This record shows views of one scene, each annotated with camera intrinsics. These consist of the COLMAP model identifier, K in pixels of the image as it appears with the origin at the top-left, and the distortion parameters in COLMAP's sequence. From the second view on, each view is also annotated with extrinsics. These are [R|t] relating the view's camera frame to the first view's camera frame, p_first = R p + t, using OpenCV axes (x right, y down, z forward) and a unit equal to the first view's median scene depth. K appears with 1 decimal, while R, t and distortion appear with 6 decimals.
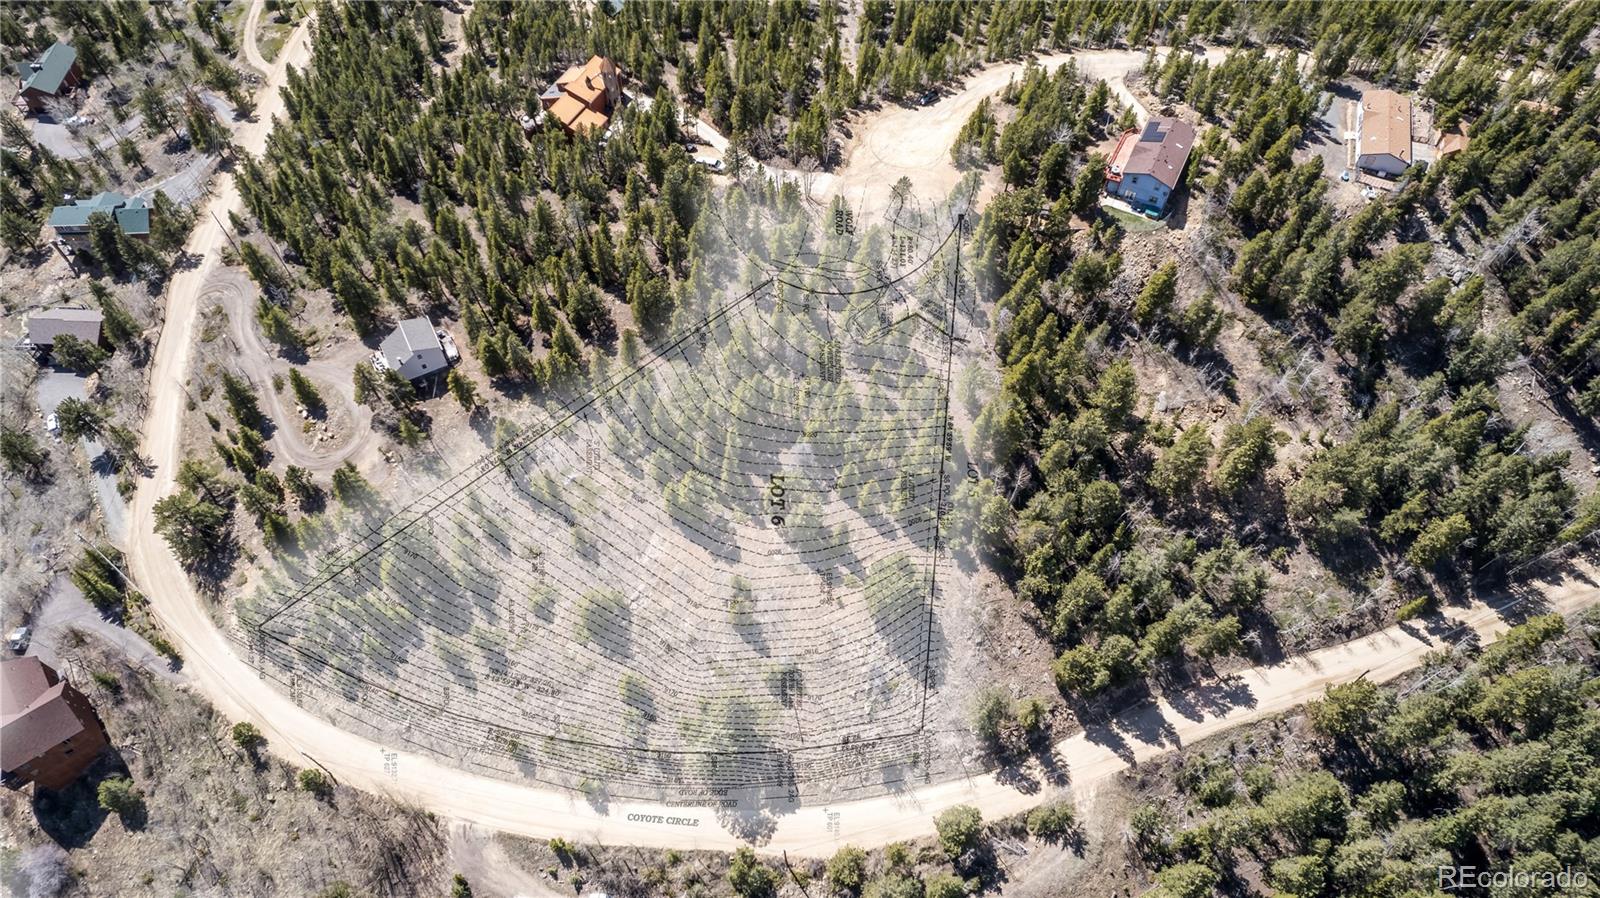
lens RADIAL K [[1019.9, 0, 806.2], [0, 1019.9, 450.9], [0, 0, 1]] dist [-0.084846, 0.073463]
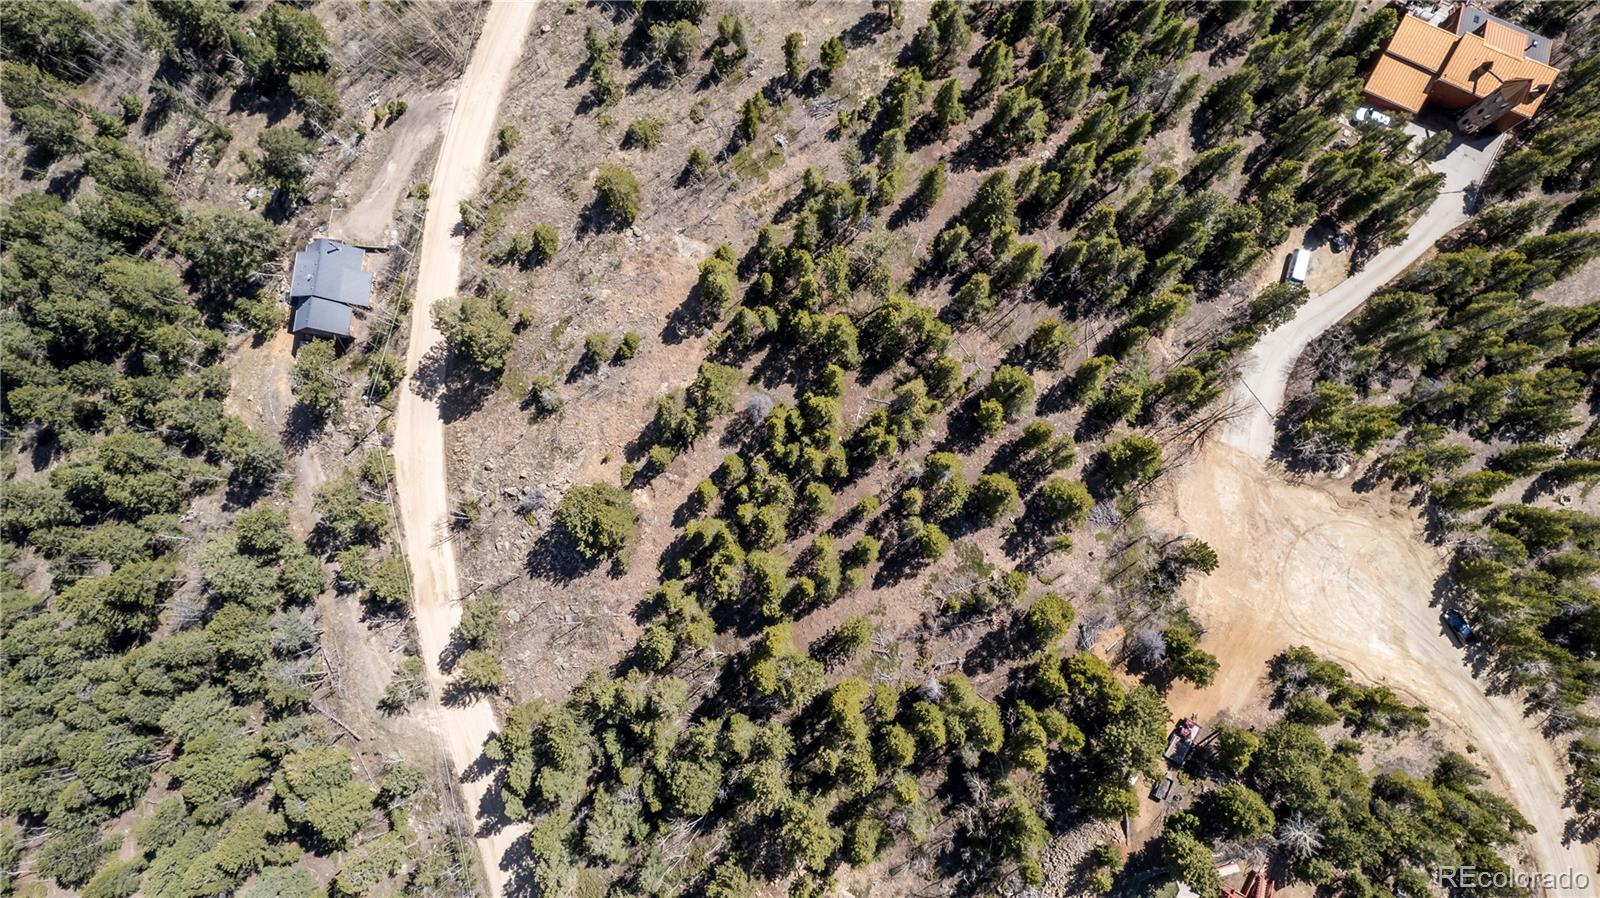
lens RADIAL K [[1016.5, 0, 796.1], [0, 1016.5, 445.3], [0, 0, 1]] dist [-0.092181, 0.072512]
pose [[-0.021172, 0.993018, -0.116049, 0.109115], [-0.814012, 0.050271, 0.578669, -0.443555], [0.580463, 0.106717, 0.807264, 0.367754]]
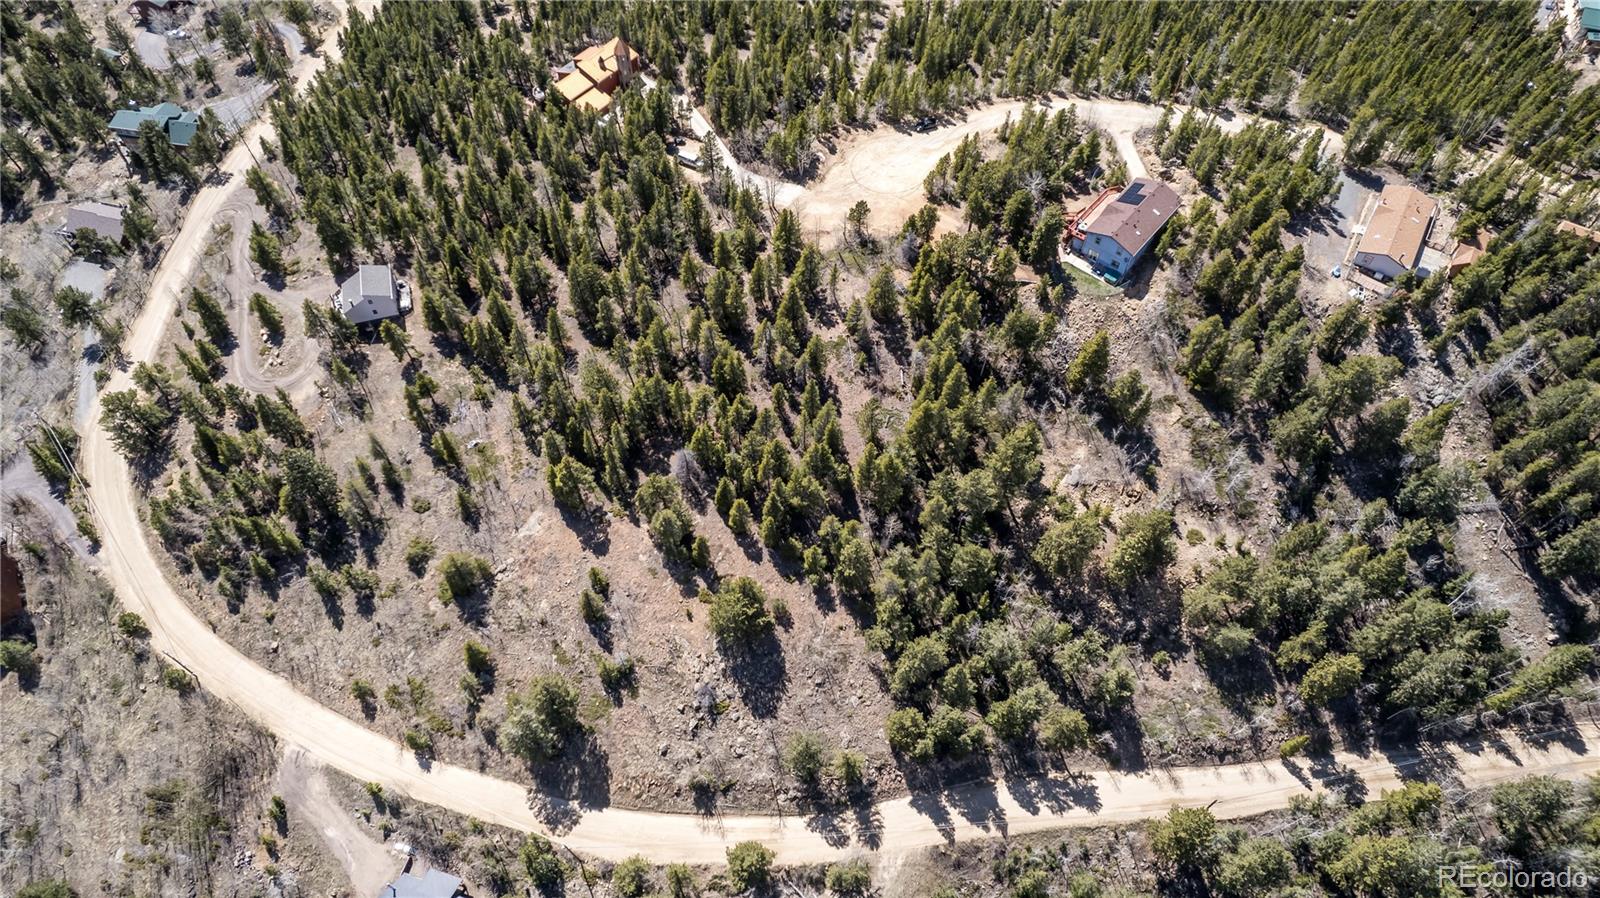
lens RADIAL K [[1019.9, 0, 806.2], [0, 1019.9, 450.9], [0, 0, 1]] dist [-0.084846, 0.073463]
pose [[0.976483, 0.180329, -0.118164, 0.215731], [-0.180075, 0.983568, 0.012913, -0.038255], [0.118551, 0.008669, 0.992910, 0.025038]]
